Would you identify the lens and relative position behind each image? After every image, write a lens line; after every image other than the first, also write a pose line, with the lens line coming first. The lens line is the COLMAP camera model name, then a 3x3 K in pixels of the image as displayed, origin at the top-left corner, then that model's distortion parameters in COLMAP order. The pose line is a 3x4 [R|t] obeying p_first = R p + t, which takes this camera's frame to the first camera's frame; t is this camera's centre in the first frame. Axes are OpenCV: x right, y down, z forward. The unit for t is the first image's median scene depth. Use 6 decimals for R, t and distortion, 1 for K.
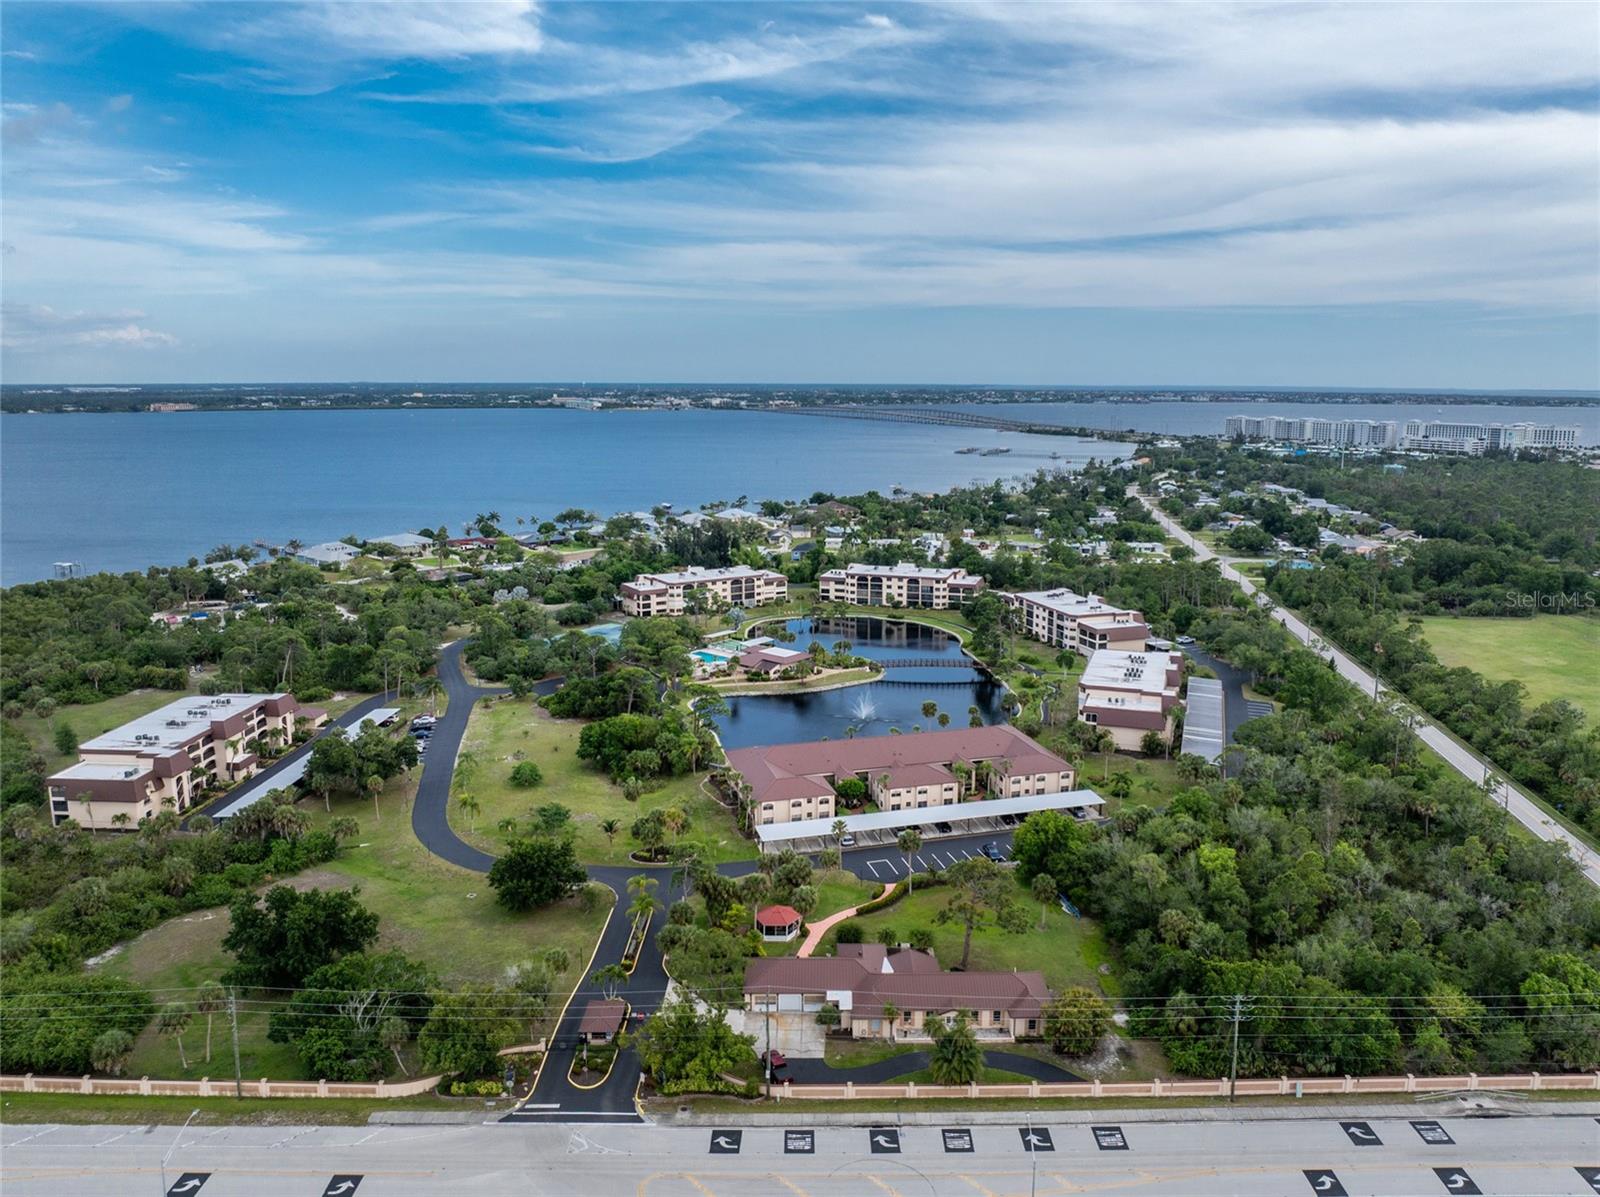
lens RADIAL K [[1141.3, 0, 835.5], [0, 1141.3, 574.2], [0, 0, 1]] dist [-0.036100, 0.002656]
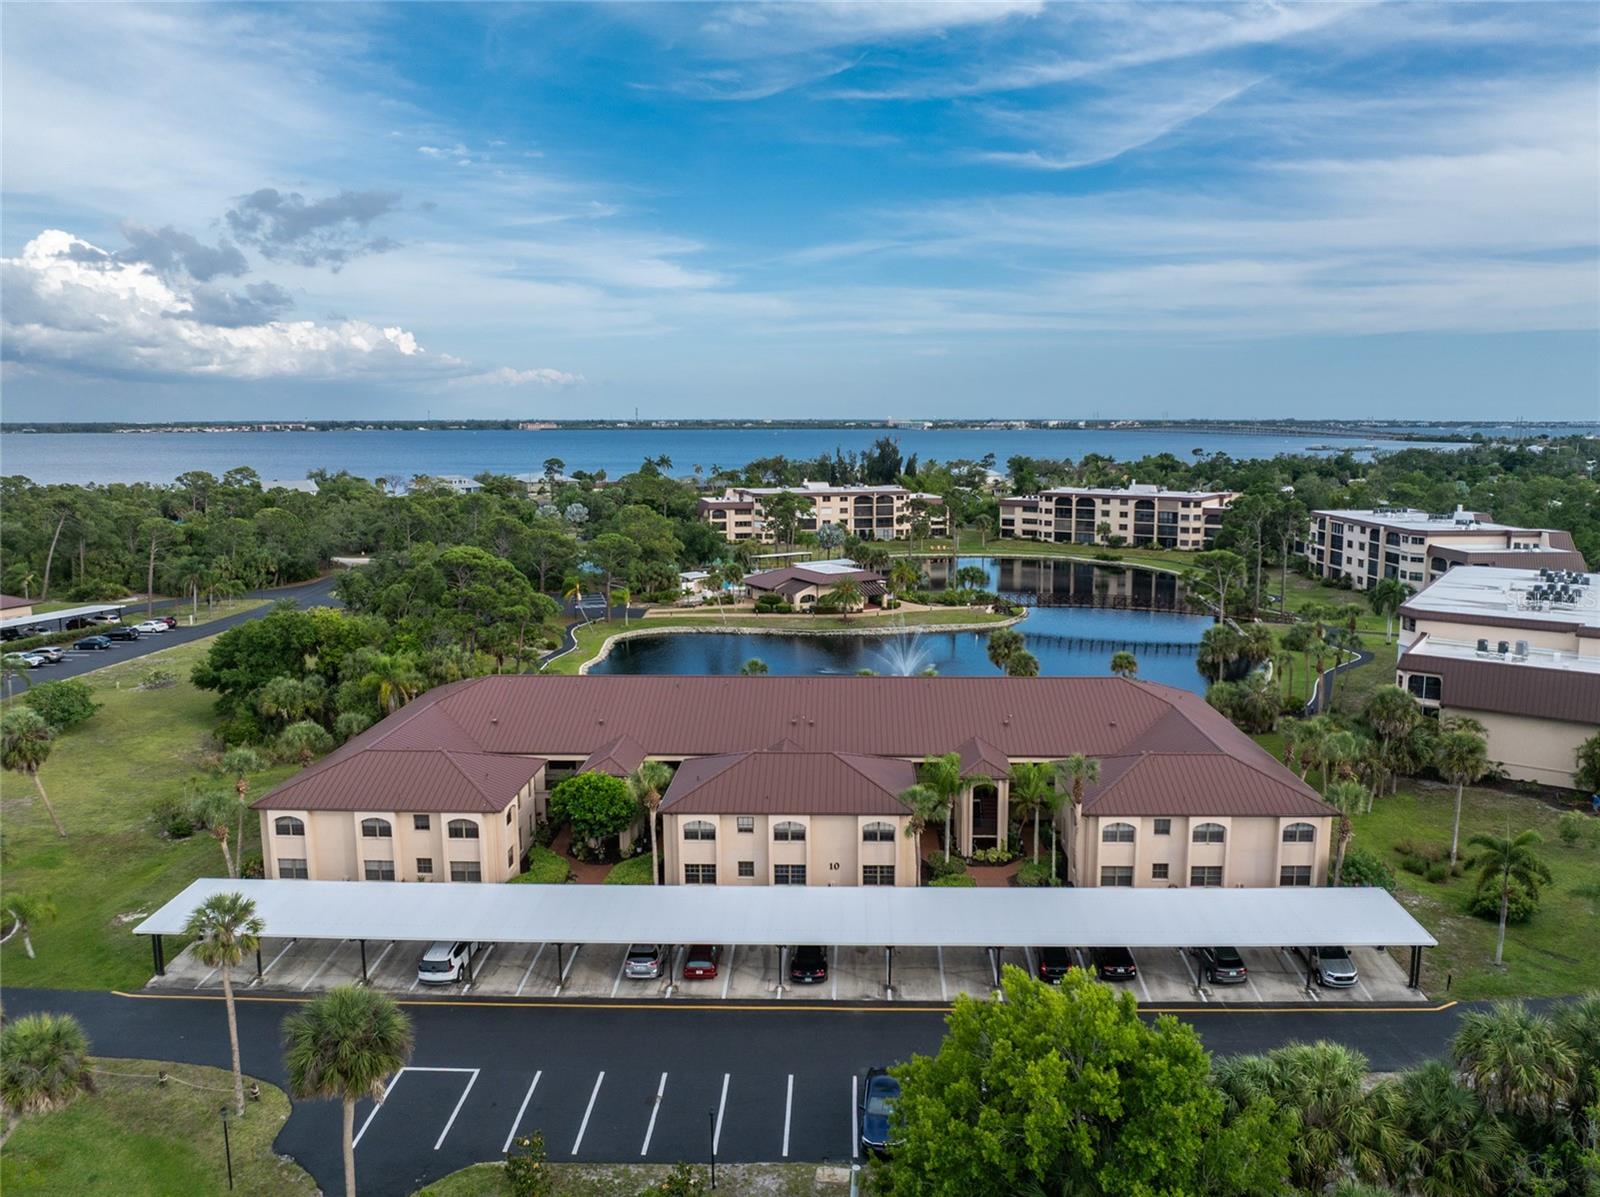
lens RADIAL K [[1142.3, 0, 833.9], [0, 1142.3, 565.5], [0, 0, 1]] dist [-0.027755, -0.022322]
pose [[0.952891, 0.032946, -0.301519, 0.094996], [-0.045324, 0.998389, -0.034147, 0.067624], [0.299908, 0.046204, 0.952848, 0.372032]]
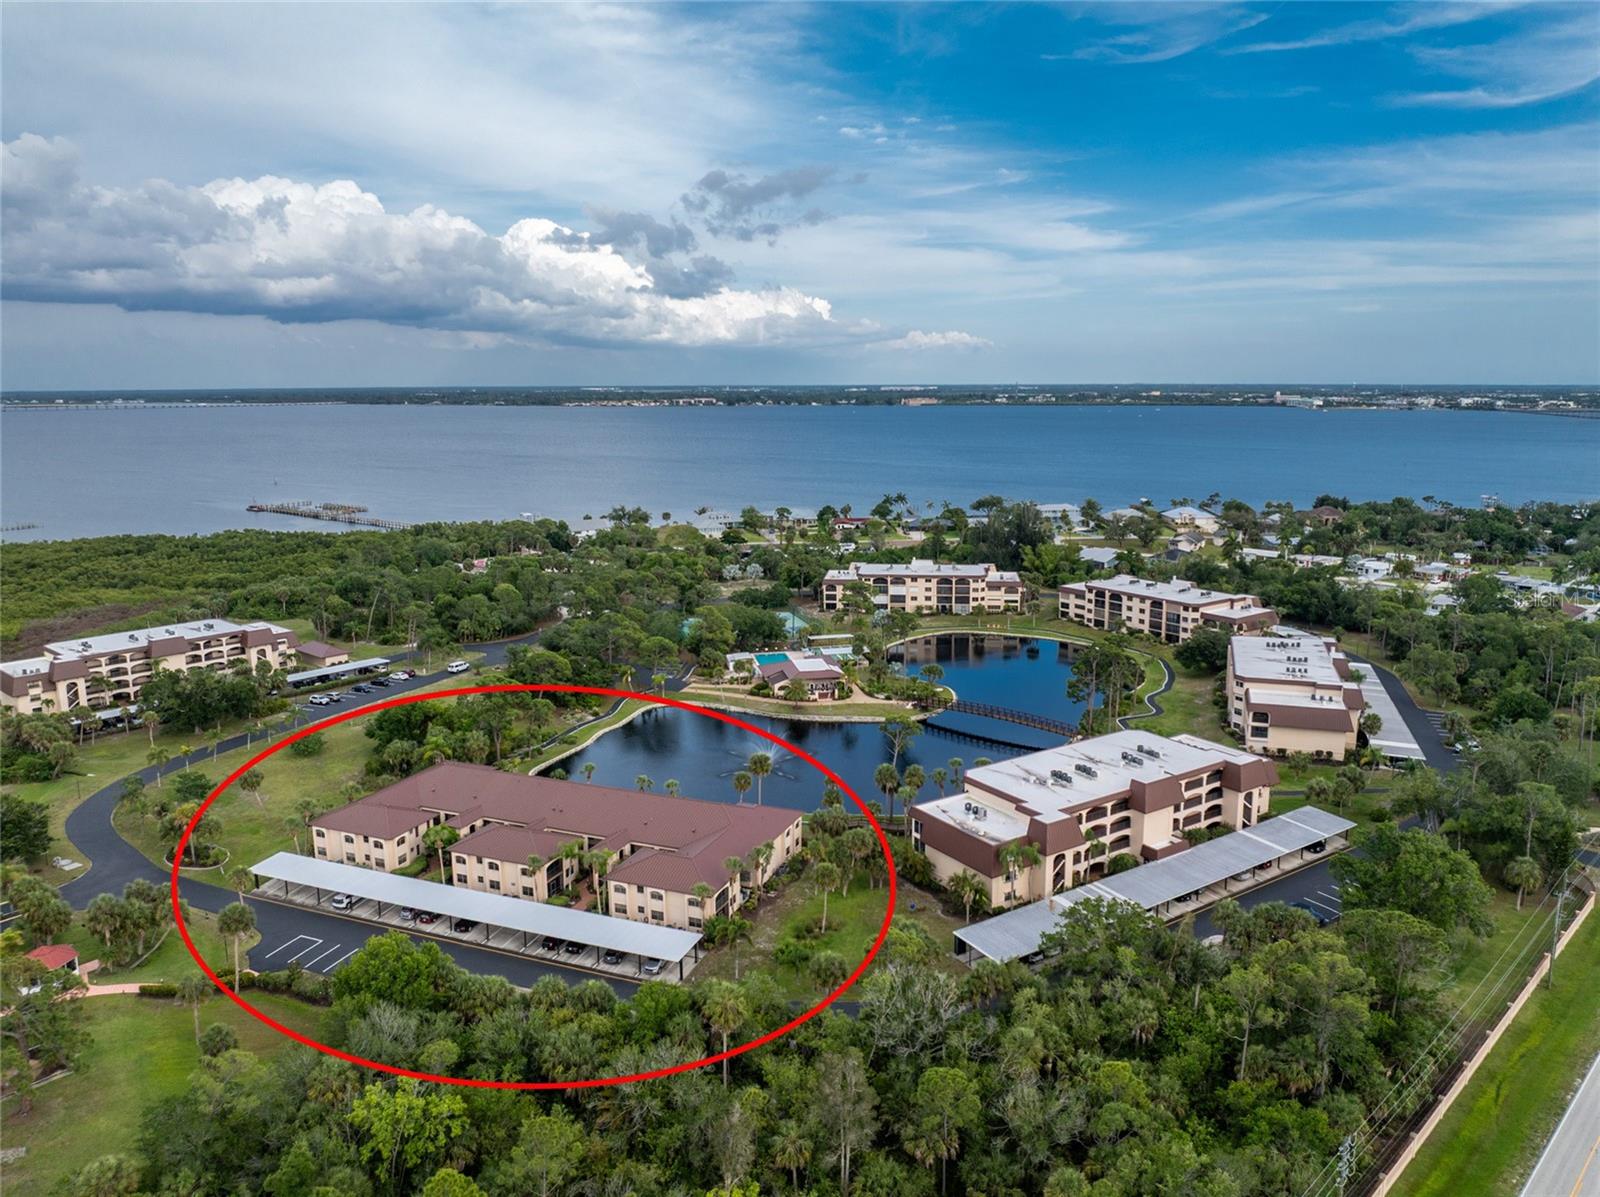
lens RADIAL K [[1142.3, 0, 833.9], [0, 1142.3, 565.5], [0, 0, 1]] dist [-0.027755, -0.022322]
pose [[0.792679, 0.089856, -0.602981, 0.341711], [-0.095404, 0.995176, 0.022882, -0.015408], [0.602128, 0.039389, 0.797427, 0.297386]]
